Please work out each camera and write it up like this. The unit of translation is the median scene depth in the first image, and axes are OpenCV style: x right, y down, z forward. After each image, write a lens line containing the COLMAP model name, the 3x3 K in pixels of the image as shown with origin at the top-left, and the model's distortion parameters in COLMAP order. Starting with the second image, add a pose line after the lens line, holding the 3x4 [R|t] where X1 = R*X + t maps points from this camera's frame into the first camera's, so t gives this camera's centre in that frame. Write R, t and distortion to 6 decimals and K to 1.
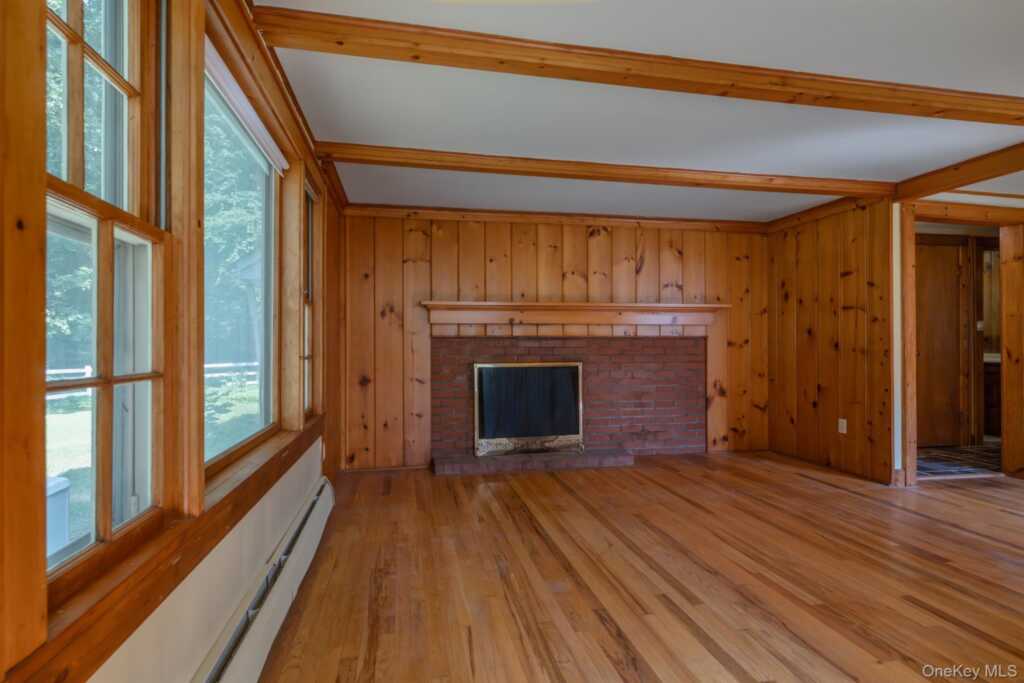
lens RADIAL K [[490.9, 0, 493.7], [0, 490.9, 342.9], [0, 0, 1]] dist [-0.006529, 0.002266]
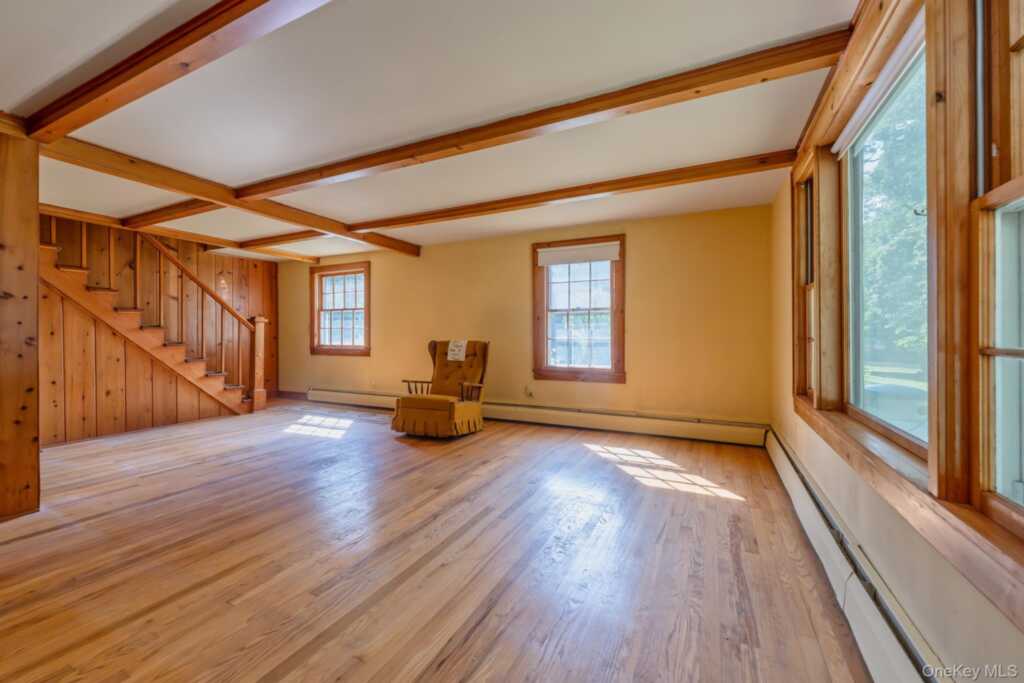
lens RADIAL K [[421.1, 0, 515.3], [0, 421.1, 335.4], [0, 0, 1]] dist [-0.003674, -0.000919]
pose [[-0.815828, 0.004292, 0.578279, -0.170628], [0.001269, 0.999983, -0.005632, 0.013038], [-0.578293, -0.003861, -0.815820, 0.922991]]
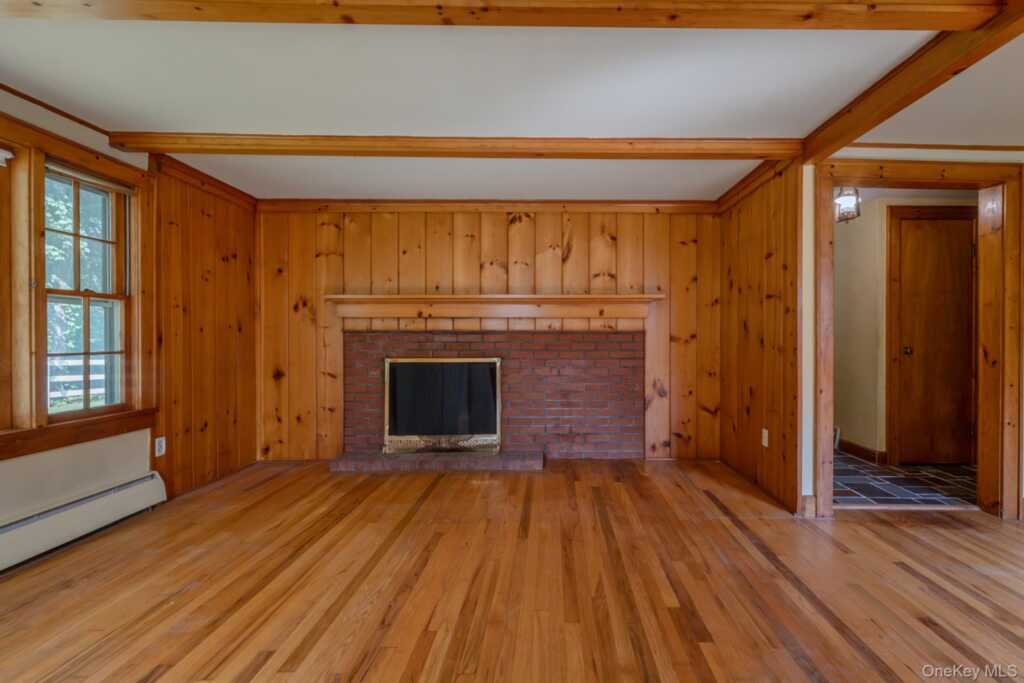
lens RADIAL K [[453.4, 0, 556.2], [0, 453.4, 341.2], [0, 0, 1]] dist [-0.000302, -0.001601]
pose [[0.987286, 0.004180, -0.158899, 0.447771], [-0.002125, 0.999912, 0.013101, -0.004479], [0.158940, -0.012597, 0.987208, 0.165797]]
